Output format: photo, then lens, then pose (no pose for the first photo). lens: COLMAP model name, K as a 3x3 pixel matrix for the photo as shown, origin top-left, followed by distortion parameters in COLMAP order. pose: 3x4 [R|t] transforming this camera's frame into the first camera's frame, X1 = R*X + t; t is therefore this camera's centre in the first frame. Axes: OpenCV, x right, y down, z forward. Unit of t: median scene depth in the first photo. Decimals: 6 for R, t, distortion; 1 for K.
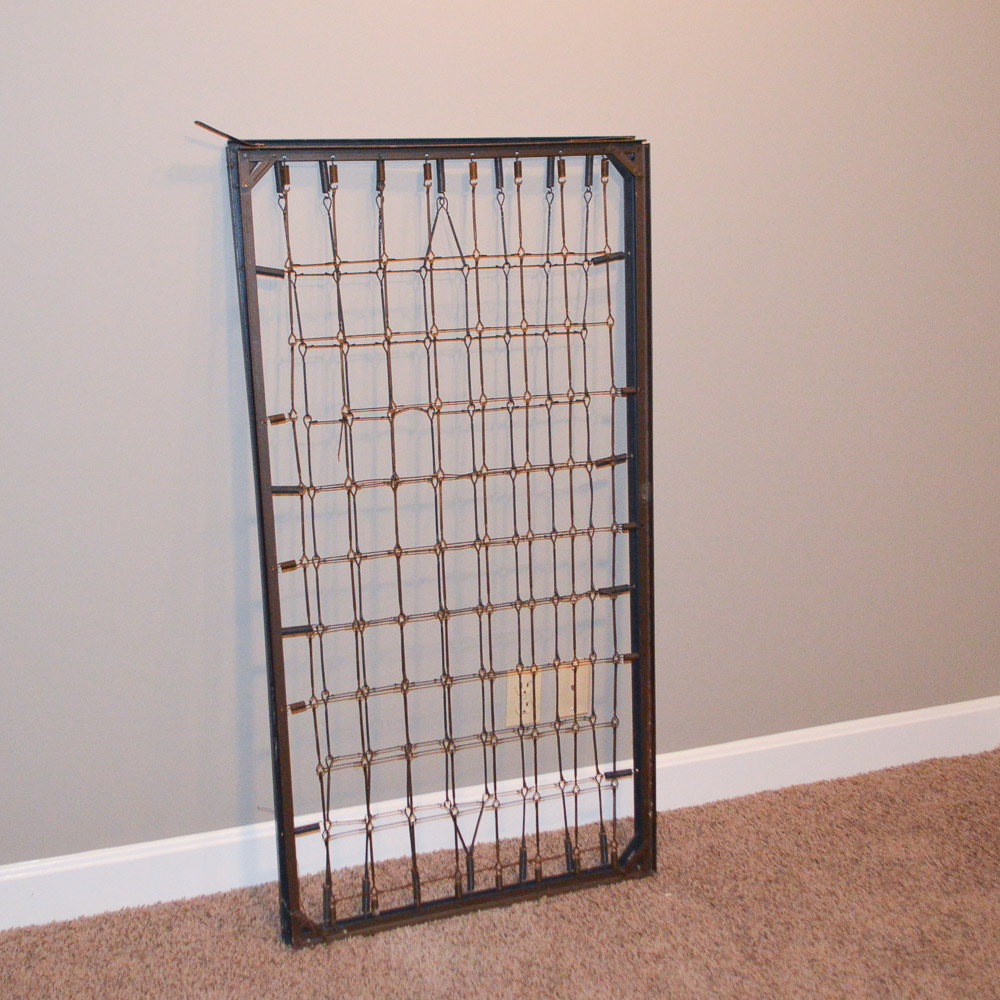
lens RADIAL K [[1333.4, 0, 473.6], [0, 1333.4, 510.3], [0, 0, 1]] dist [-0.093150, 0.000000]
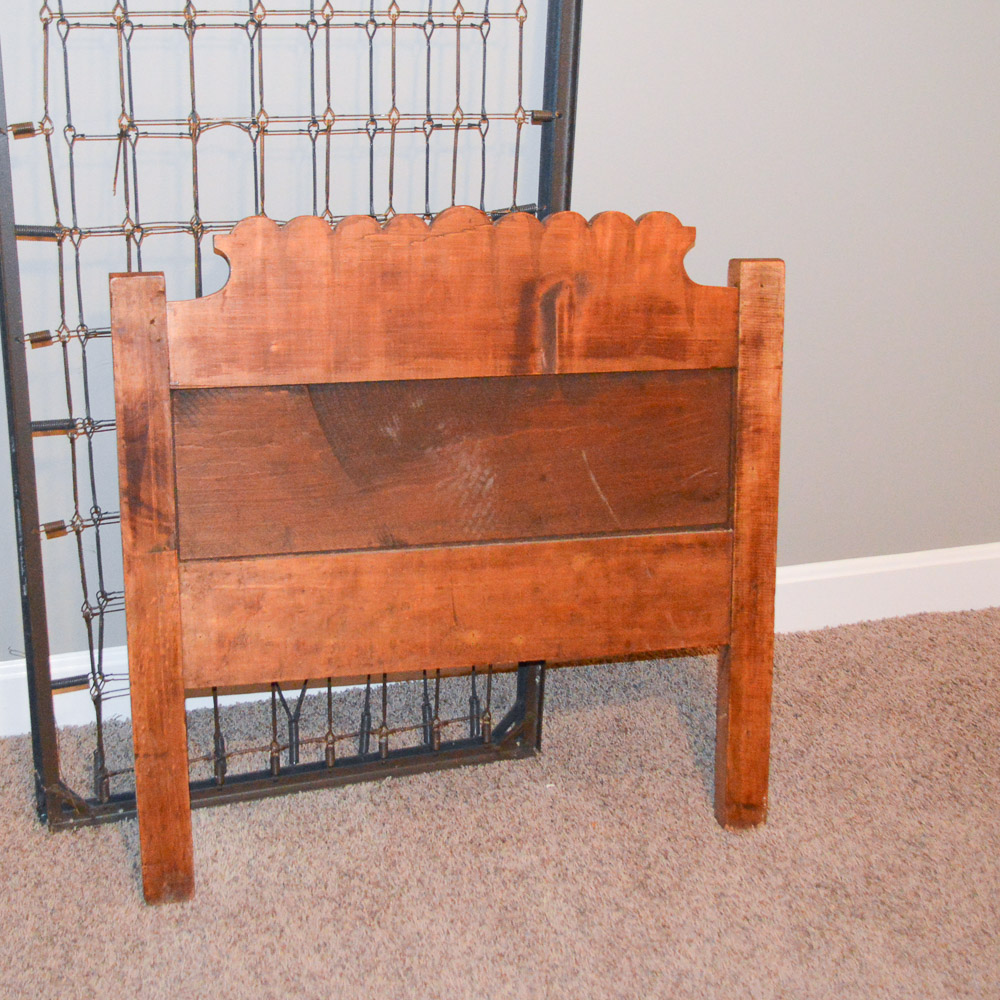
lens RADIAL K [[1492.2, 0, 474.8], [0, 1492.2, 492.0], [0, 0, 1]] dist [-0.083501, 0.000000]
pose [[0.997508, 0.069217, 0.013634, 0.088512], [-0.070546, 0.977636, 0.198120, -0.051226], [0.000384, -0.198588, 0.980083, 0.200635]]
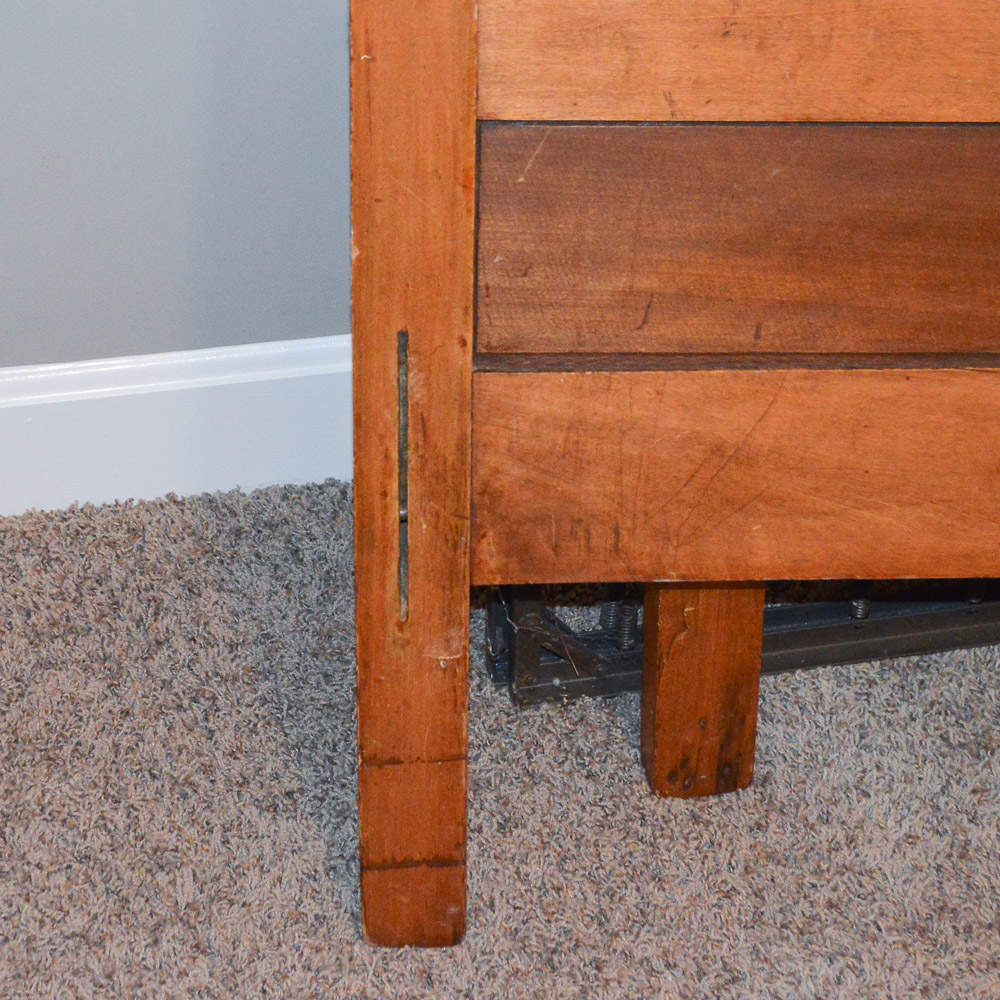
lens RADIAL K [[2603.3, 0, 502.7], [0, 2603.3, 500.6], [0, 0, 1]] dist [-0.063866, 0.000000]
pose [[0.985077, 0.132801, -0.109486, -0.069636], [-0.066630, 0.880769, 0.468835, -0.062908], [0.158694, -0.454544, 0.876474, 0.396026]]
